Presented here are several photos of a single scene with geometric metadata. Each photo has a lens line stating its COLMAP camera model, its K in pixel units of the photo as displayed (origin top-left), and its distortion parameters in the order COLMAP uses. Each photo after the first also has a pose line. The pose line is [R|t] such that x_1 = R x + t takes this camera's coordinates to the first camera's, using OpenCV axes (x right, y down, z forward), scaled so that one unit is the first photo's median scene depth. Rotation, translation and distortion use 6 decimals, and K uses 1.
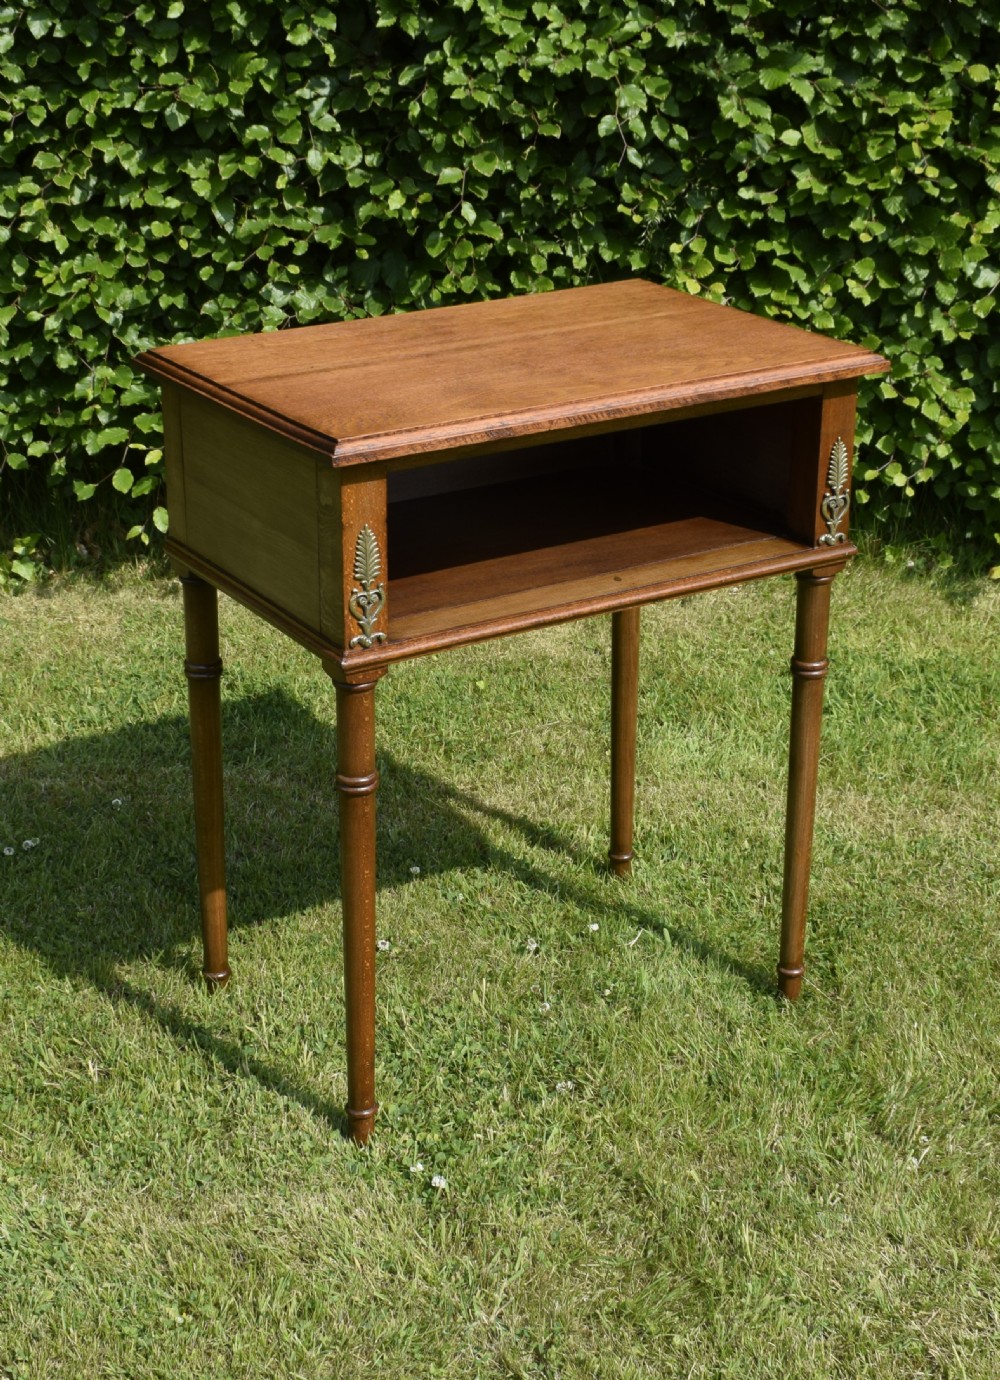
lens RADIAL K [[2199.0, 0, 477.8], [0, 2199.0, 721.0], [0, 0, 1]] dist [-0.013236, -0.056693]
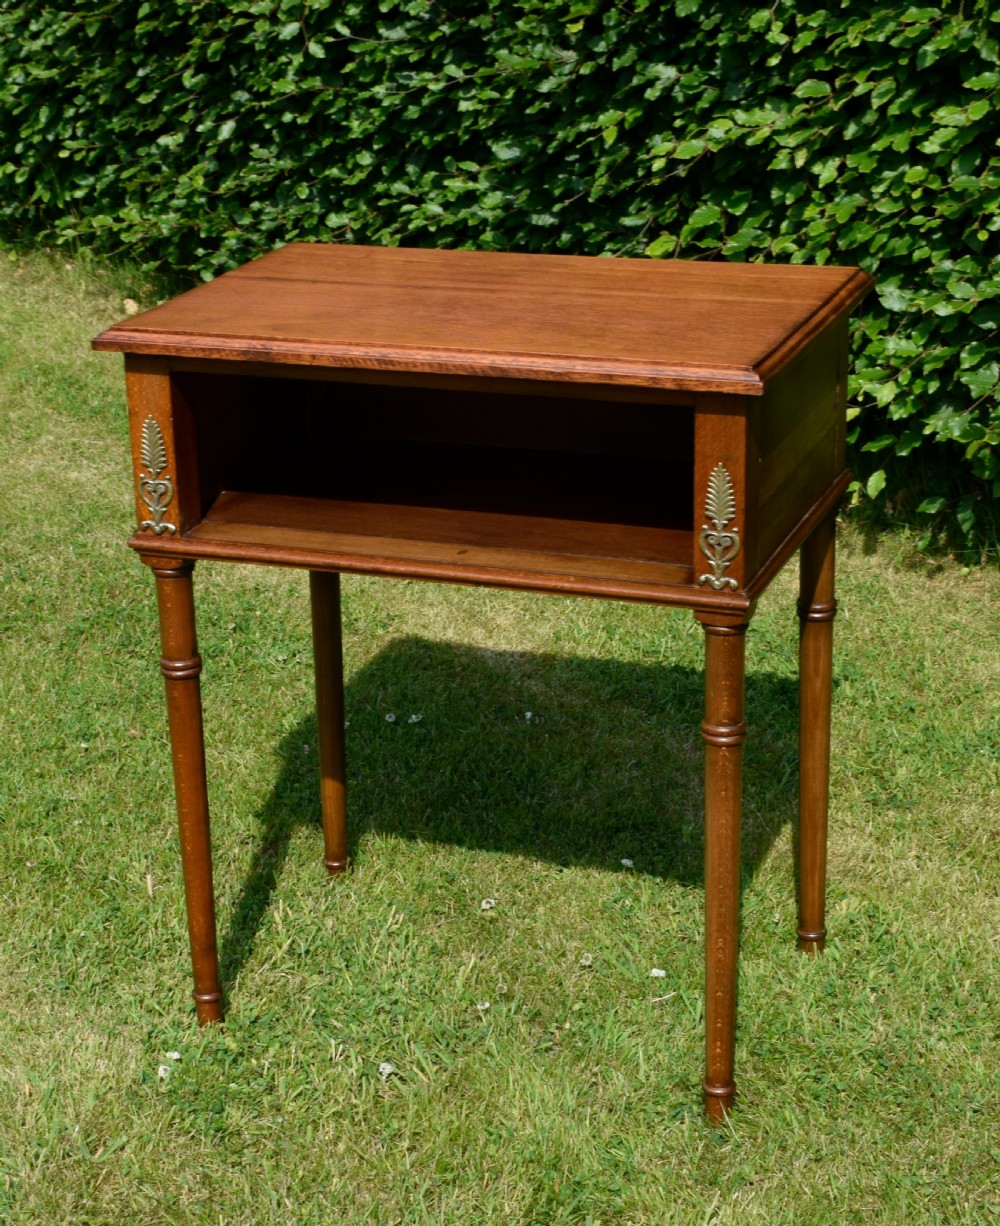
lens RADIAL K [[2420.3, 0, 473.9], [0, 2420.3, 661.4], [0, 0, 1]] dist [-0.013446, 0.076082]
pose [[0.597010, 0.273091, -0.754321, 0.600860], [-0.288772, 0.950402, 0.115529, -0.099106], [0.748458, 0.148855, 0.646260, 0.246967]]
